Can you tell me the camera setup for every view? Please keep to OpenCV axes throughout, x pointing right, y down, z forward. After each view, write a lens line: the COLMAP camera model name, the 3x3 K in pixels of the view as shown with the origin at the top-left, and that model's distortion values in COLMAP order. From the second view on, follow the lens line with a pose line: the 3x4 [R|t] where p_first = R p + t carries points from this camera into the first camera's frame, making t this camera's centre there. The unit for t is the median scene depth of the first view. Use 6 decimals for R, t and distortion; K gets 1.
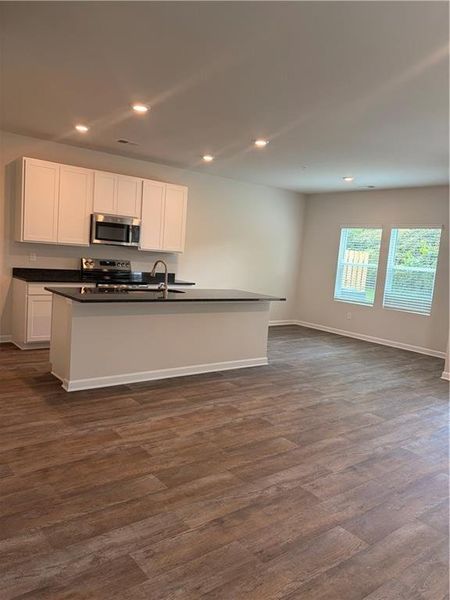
lens RADIAL K [[451.8, 0, 220.1], [0, 451.8, 301.4], [0, 0, 1]] dist [0.022083, -0.022678]
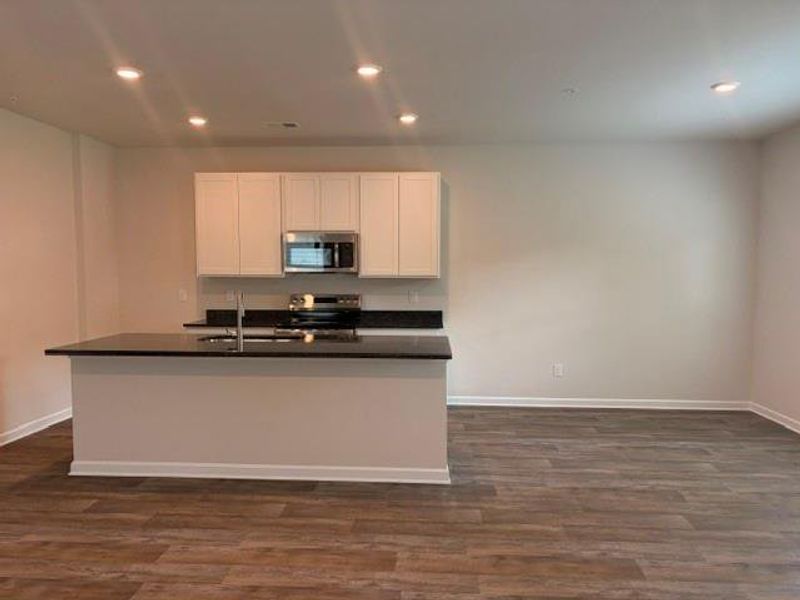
lens RADIAL K [[602.4, 0, 402.0], [0, 602.4, 286.0], [0, 0, 1]] dist [0.022083, -0.022678]
pose [[0.738801, -0.063406, -0.670934, 0.529140], [-0.020152, 0.993040, -0.116037, 0.000522], [0.673622, 0.099248, 0.732382, 0.453800]]
